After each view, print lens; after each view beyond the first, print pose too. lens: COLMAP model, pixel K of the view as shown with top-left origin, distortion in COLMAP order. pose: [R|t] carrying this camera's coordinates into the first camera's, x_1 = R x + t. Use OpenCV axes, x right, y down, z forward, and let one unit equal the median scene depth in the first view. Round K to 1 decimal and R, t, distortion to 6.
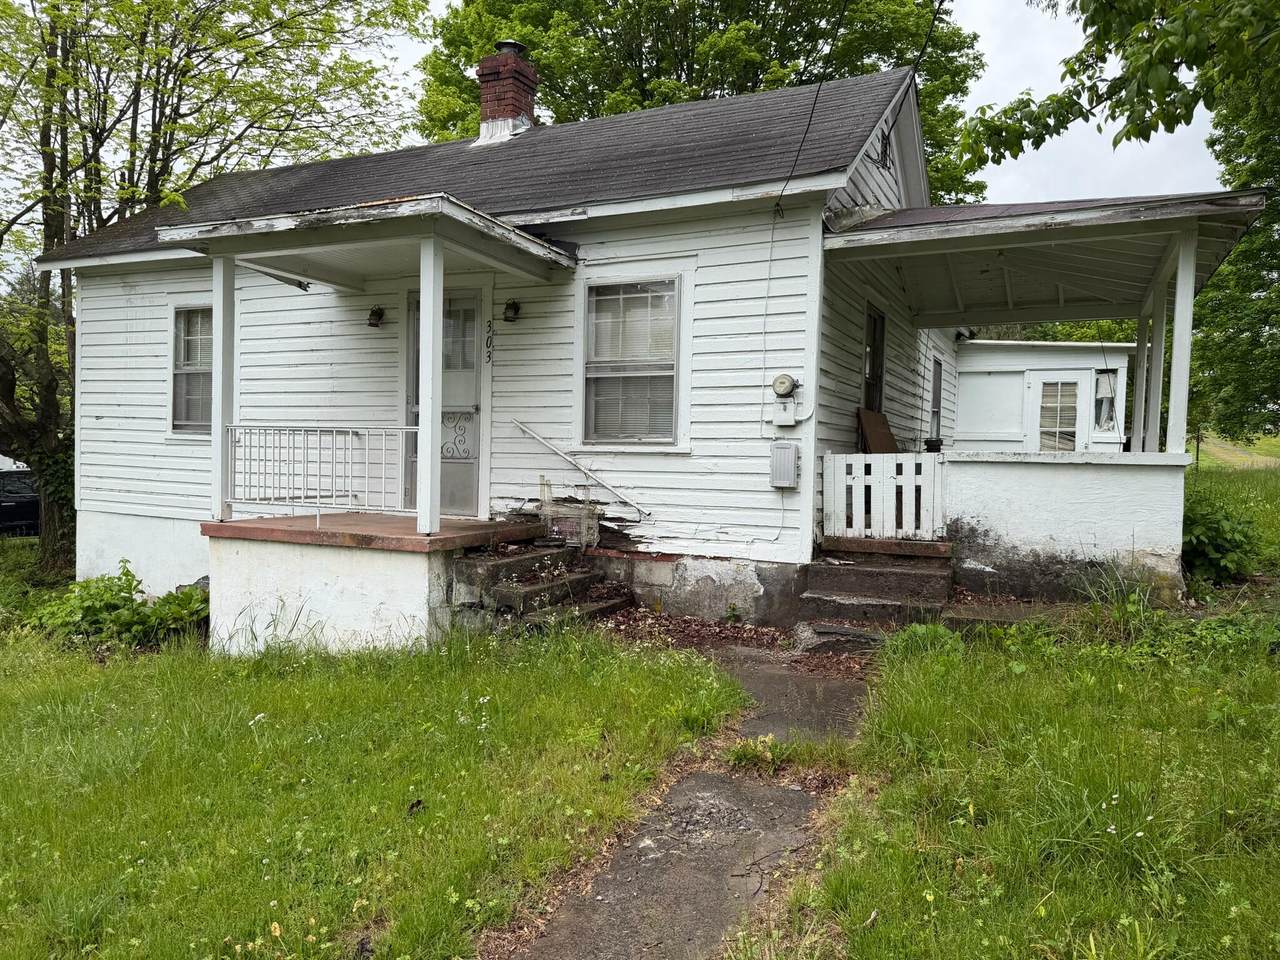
lens RADIAL K [[896.2, 0, 640.1], [0, 896.2, 487.8], [0, 0, 1]] dist [0.188614, -0.365188]
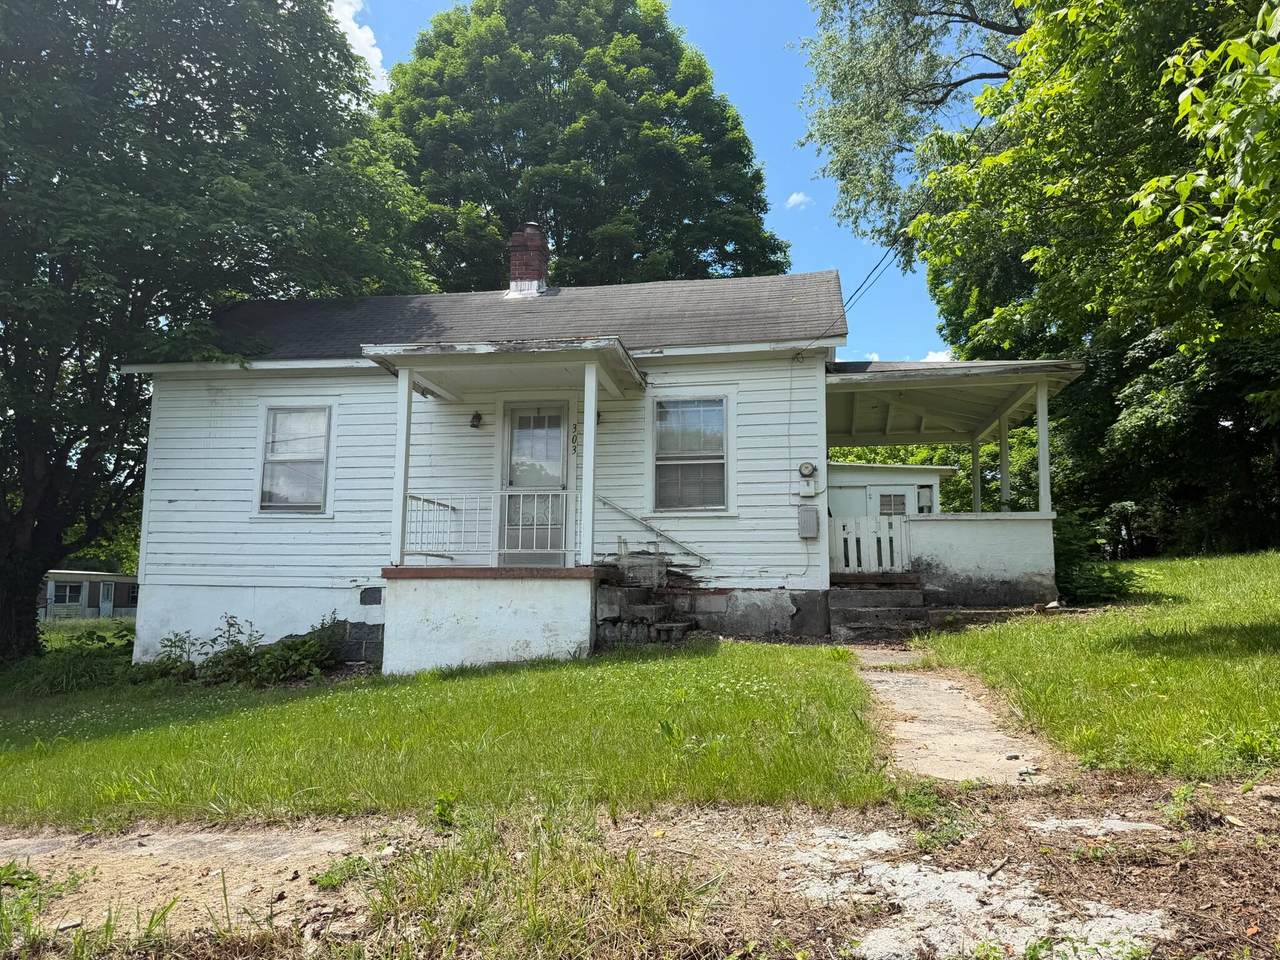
lens RADIAL K [[896.2, 0, 640.1], [0, 896.2, 487.8], [0, 0, 1]] dist [0.188614, -0.365188]
pose [[0.966286, 0.018091, 0.256835, -0.453680], [0.021040, 0.988644, -0.148799, 0.123305], [-0.256611, 0.149186, 0.954932, -0.326451]]
